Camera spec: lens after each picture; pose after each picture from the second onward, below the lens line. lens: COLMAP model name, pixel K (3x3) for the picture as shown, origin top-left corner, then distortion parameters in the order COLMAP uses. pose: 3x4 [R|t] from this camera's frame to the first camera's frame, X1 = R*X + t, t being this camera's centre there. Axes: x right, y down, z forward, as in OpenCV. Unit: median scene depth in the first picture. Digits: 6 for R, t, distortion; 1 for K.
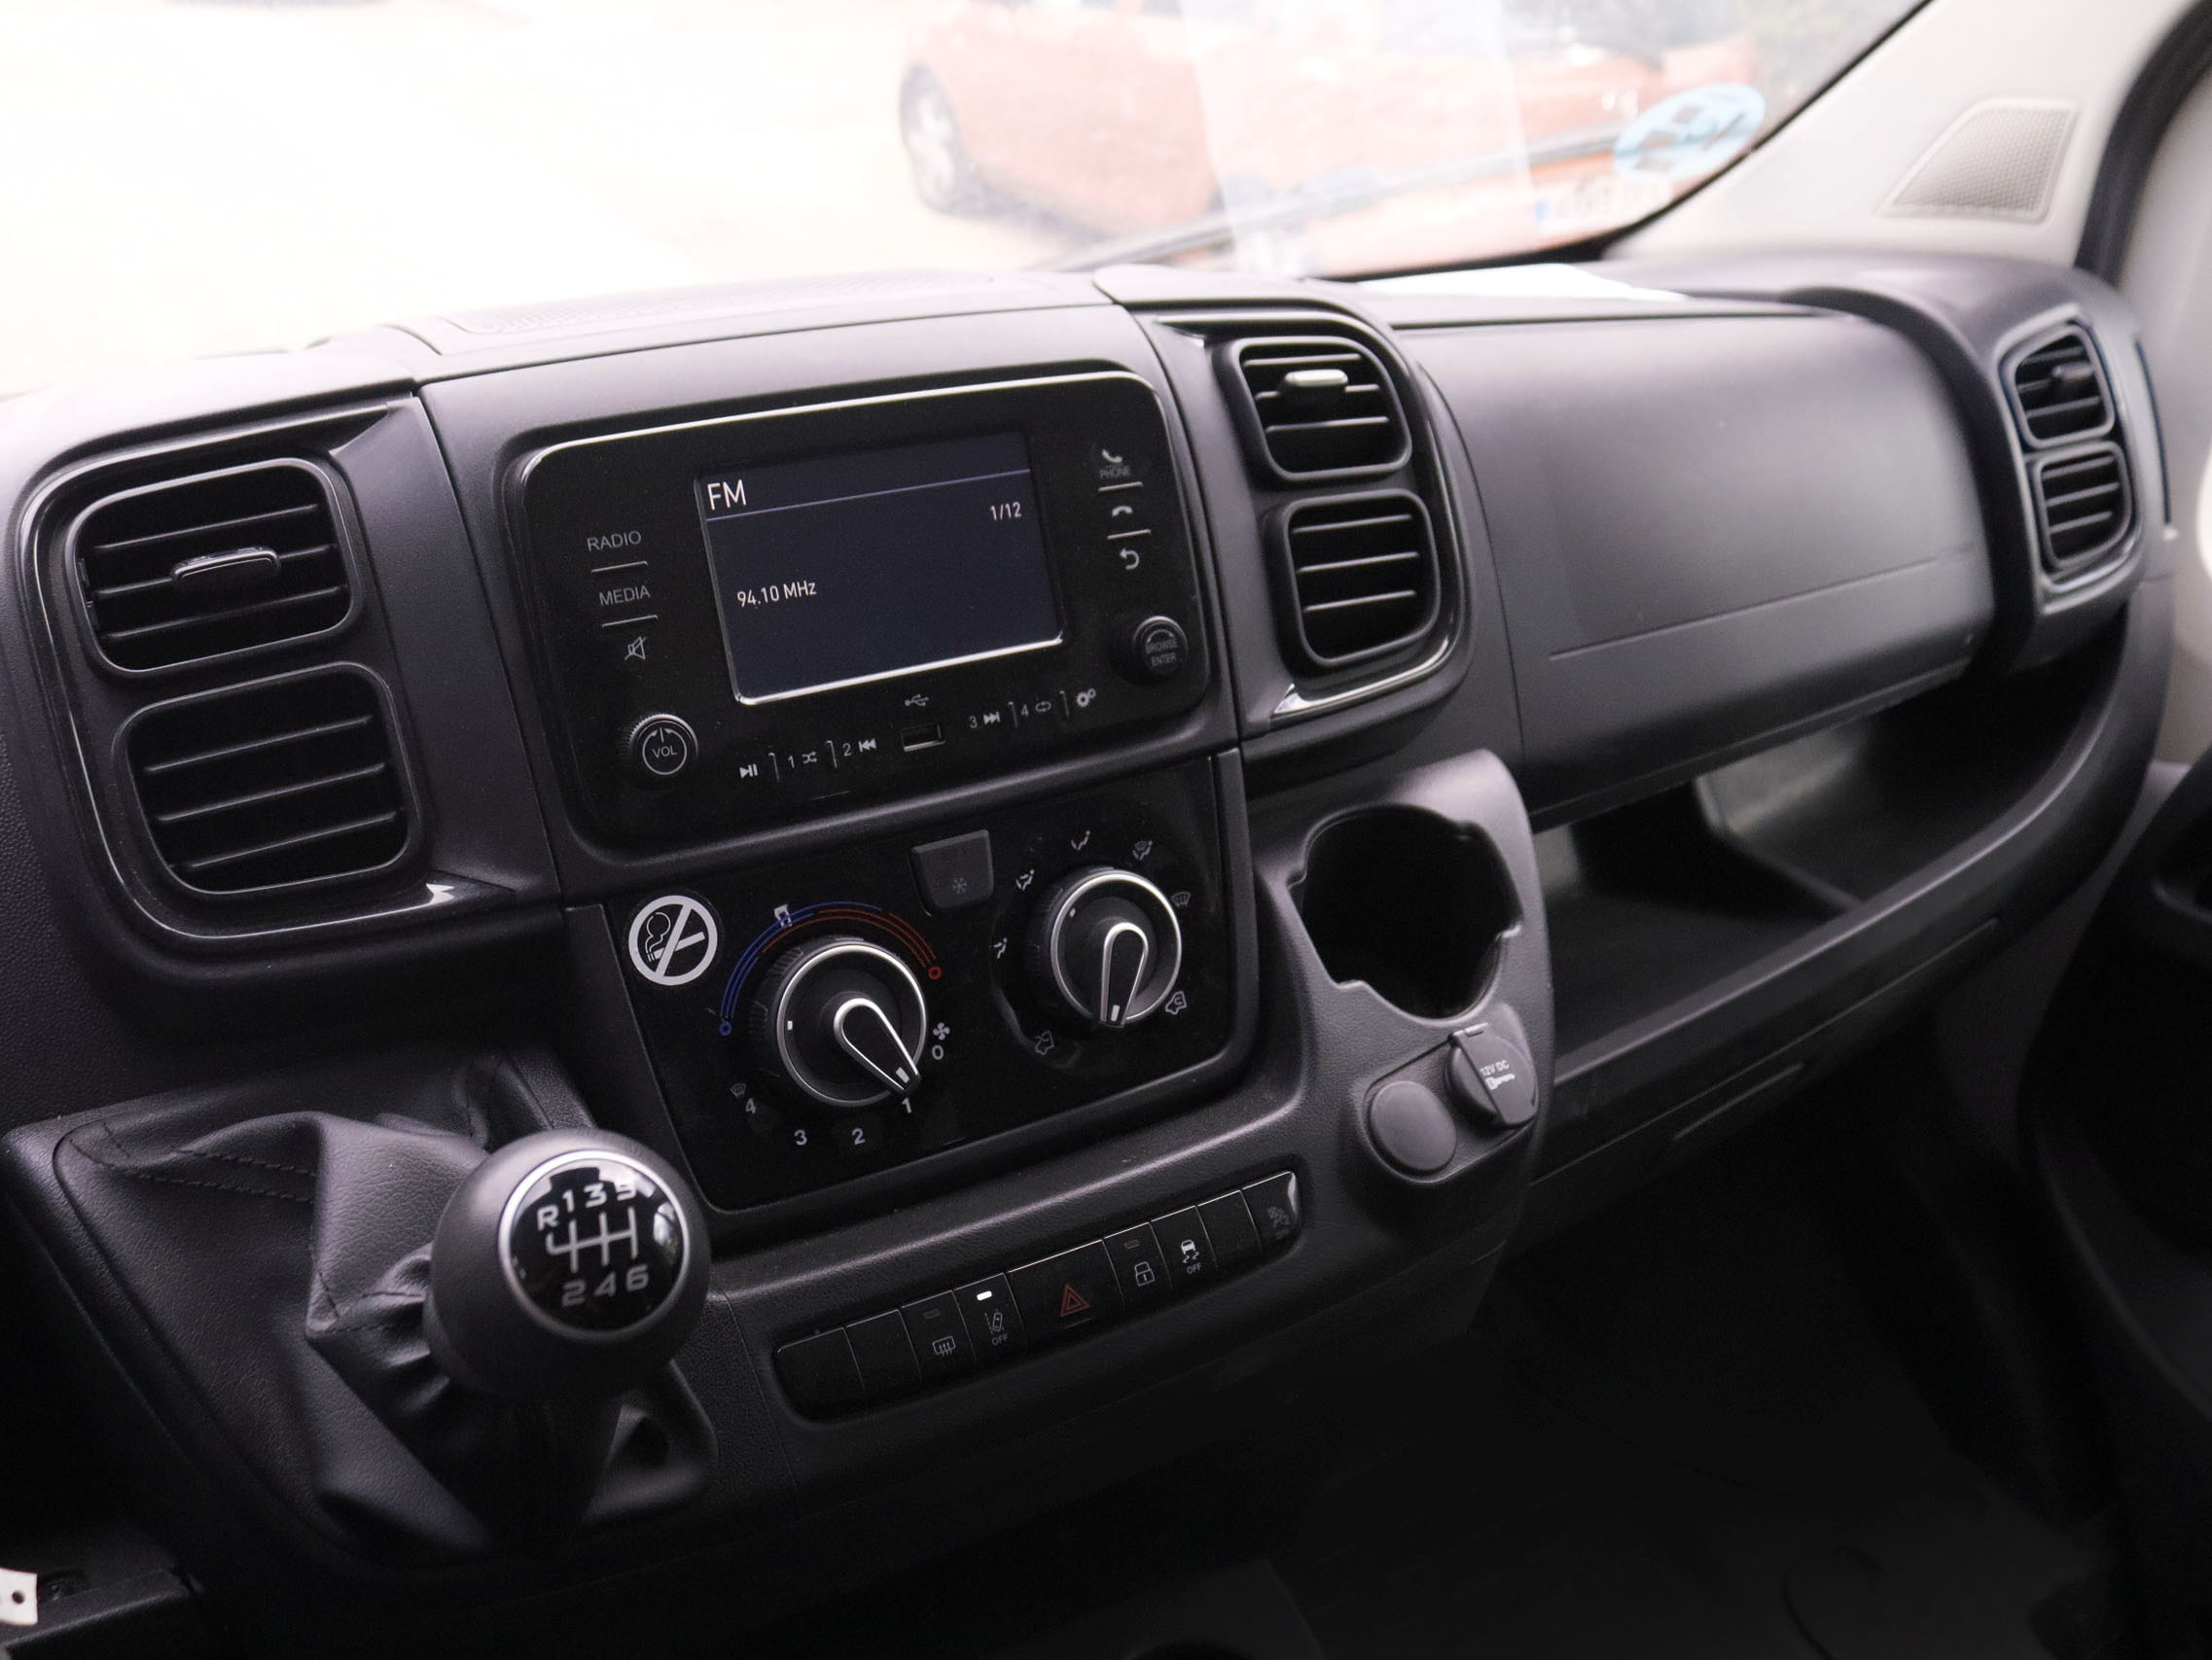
lens RADIAL K [[2085.2, 0, 1106.0], [0, 2085.2, 830.0], [0, 0, 1]] dist [-0.175570, 0.146178]
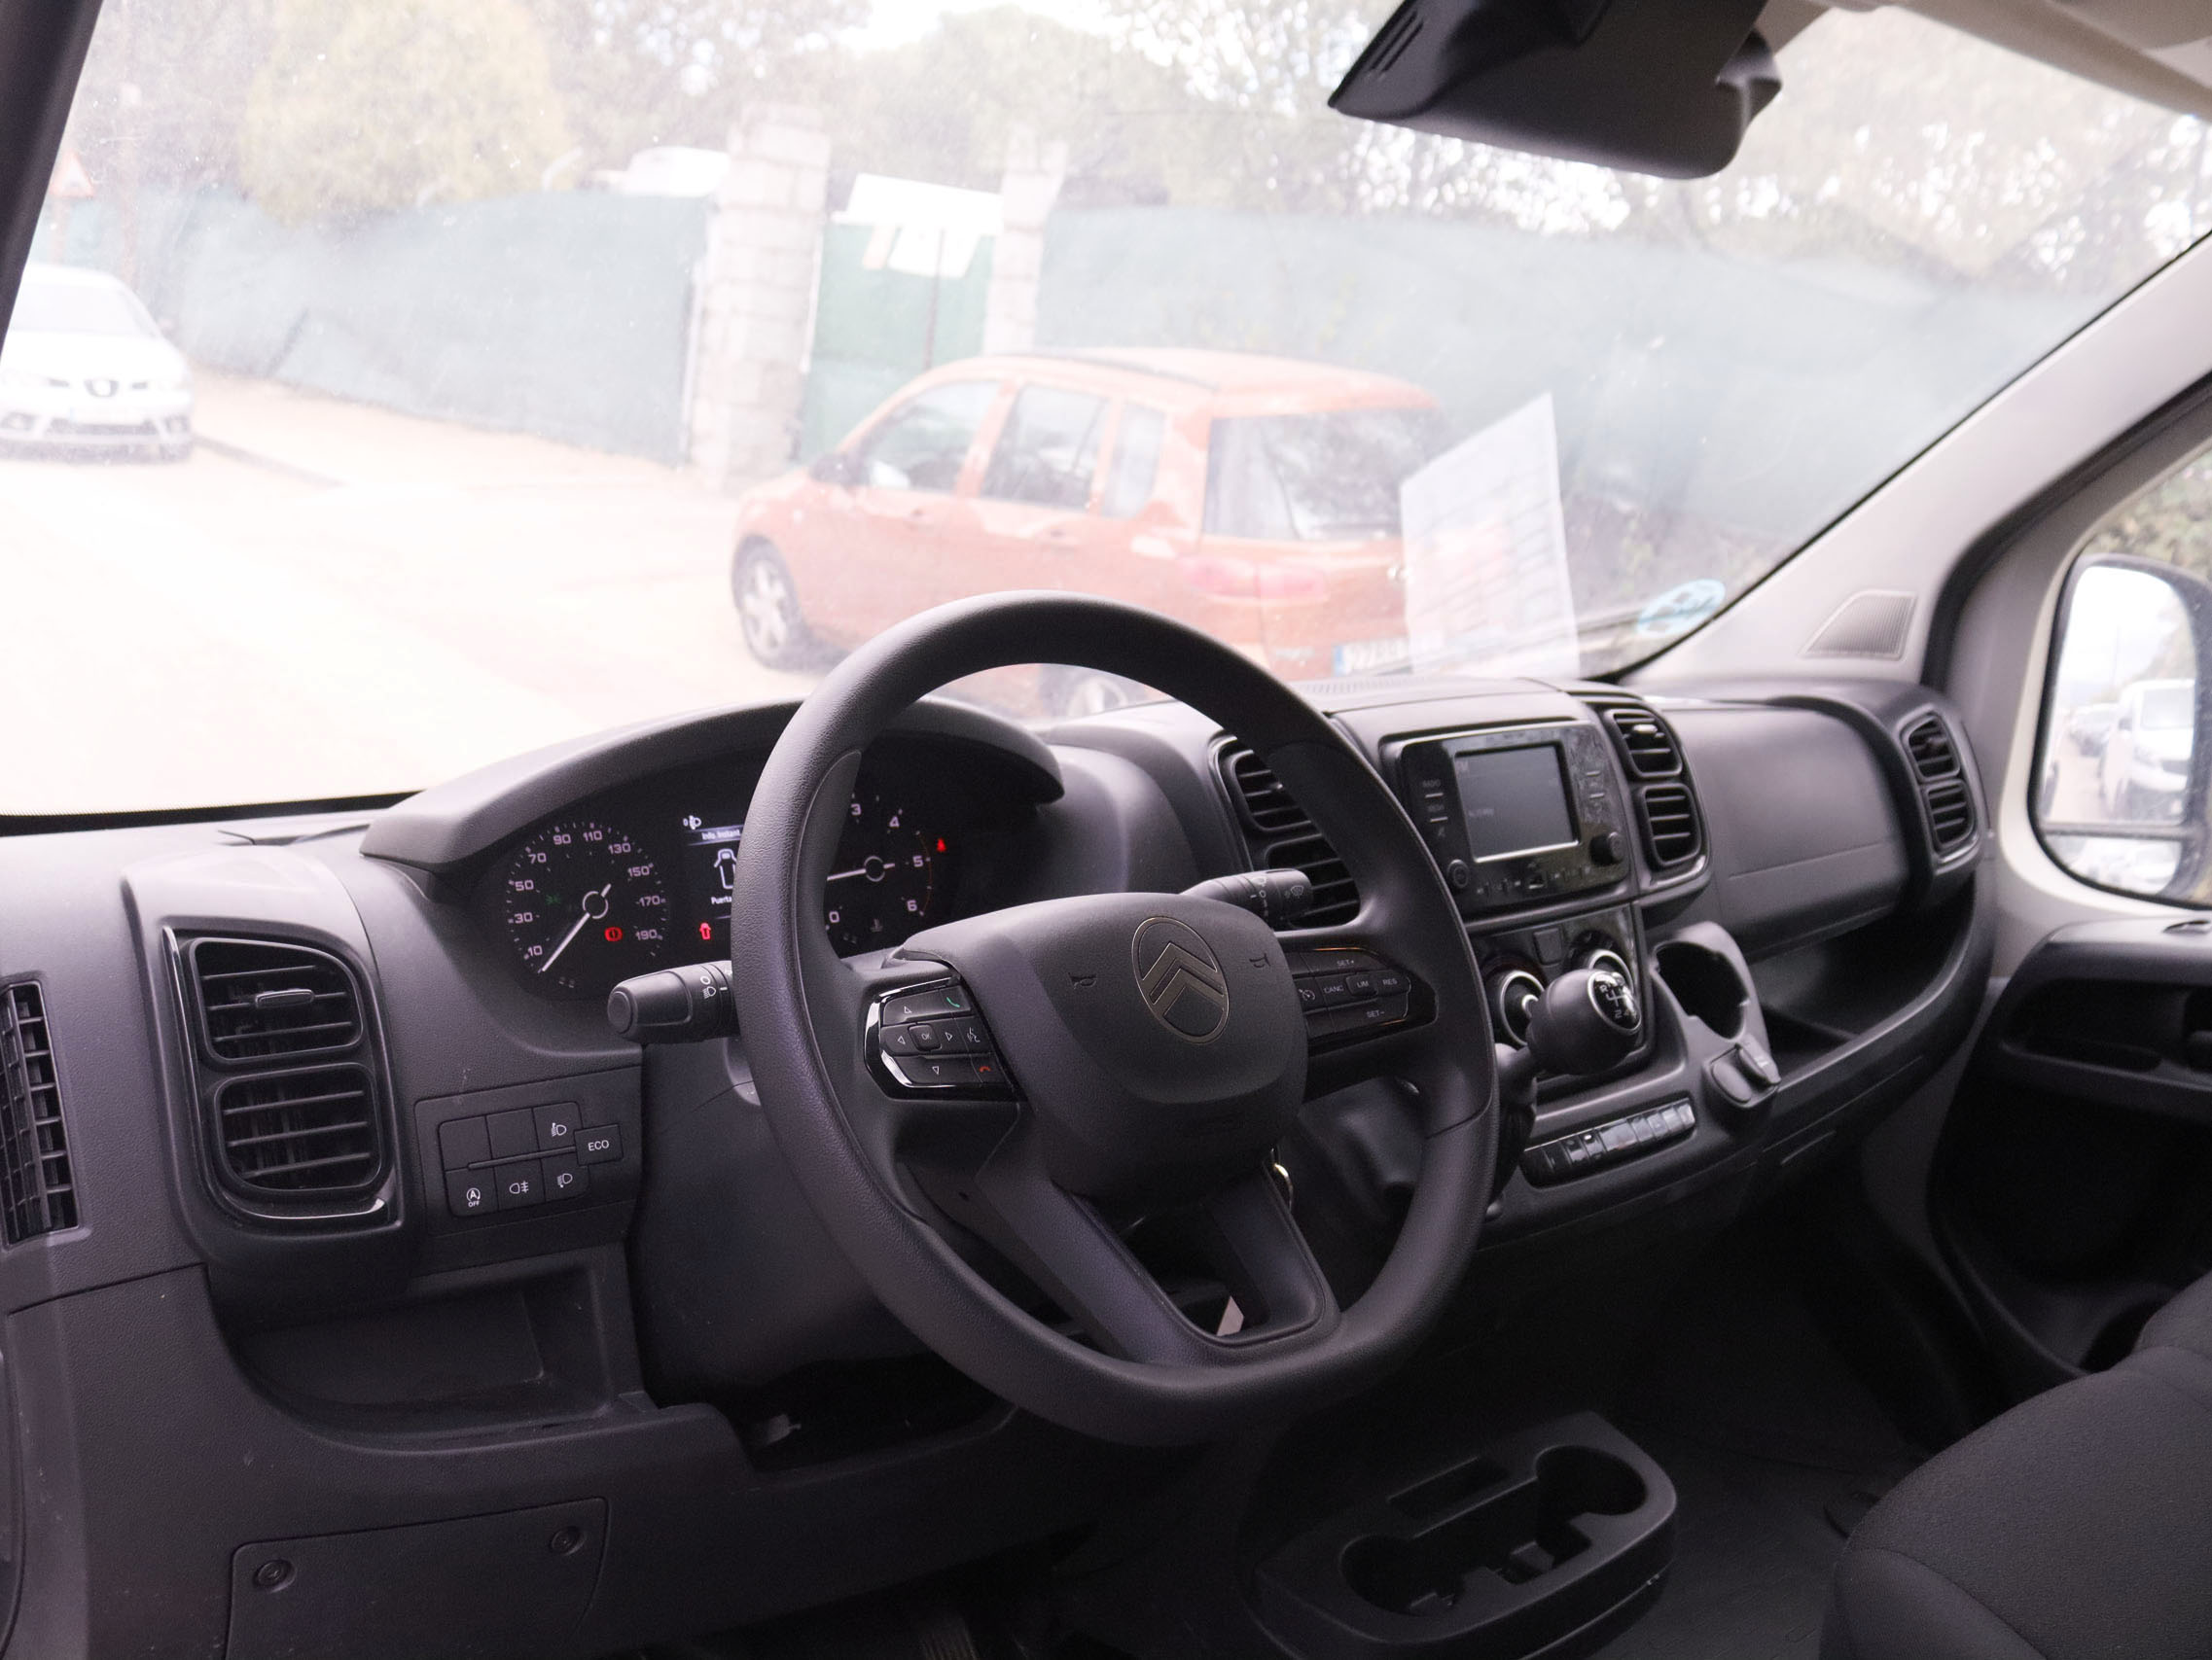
lens RADIAL K [[2085.2, 0, 1106.0], [0, 2085.2, 830.0], [0, 0, 1]] dist [-0.175570, 0.146178]
pose [[0.989570, -0.000710, 0.144048, -0.508465], [0.031718, 0.976520, -0.213079, 0.210328], [-0.140514, 0.215426, 0.966358, -0.621777]]
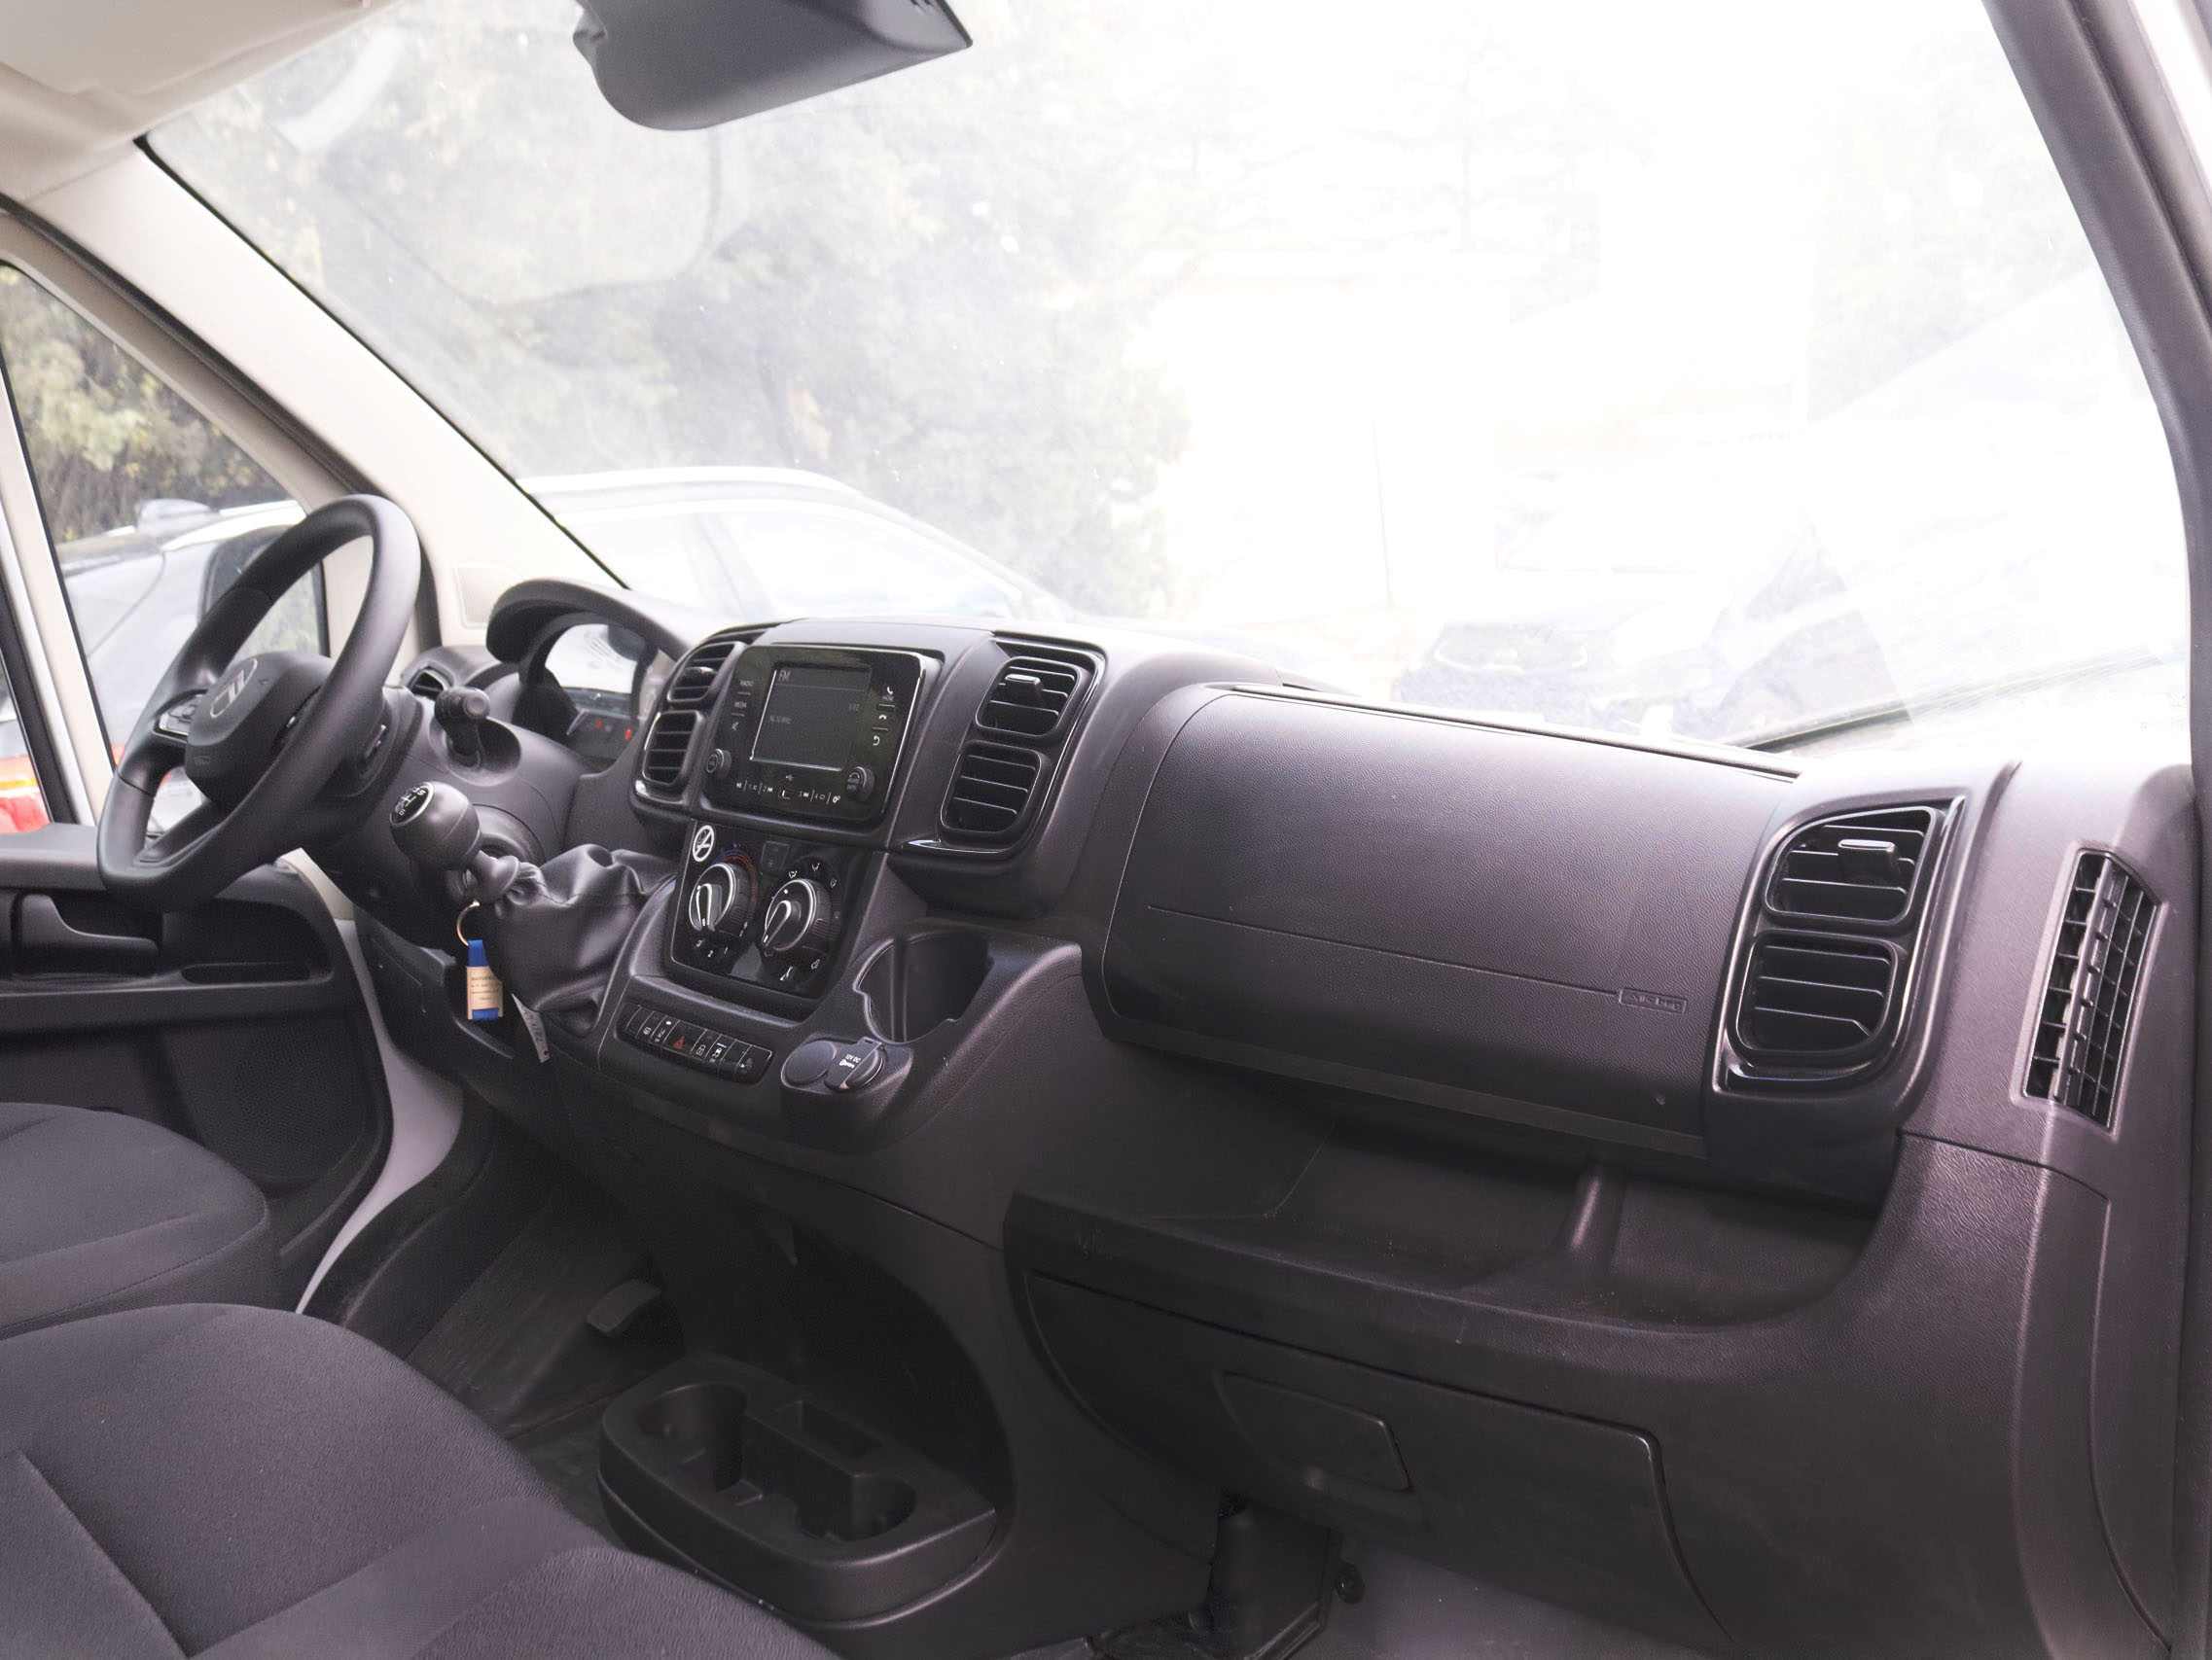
lens RADIAL K [[2085.2, 0, 1106.0], [0, 2085.2, 830.0], [0, 0, 1]] dist [-0.175570, 0.146178]
pose [[0.183554, 0.130828, -0.974265, 1.276762], [-0.392890, 0.918264, 0.049286, -0.151468], [0.901080, 0.373733, 0.219952, 0.508601]]
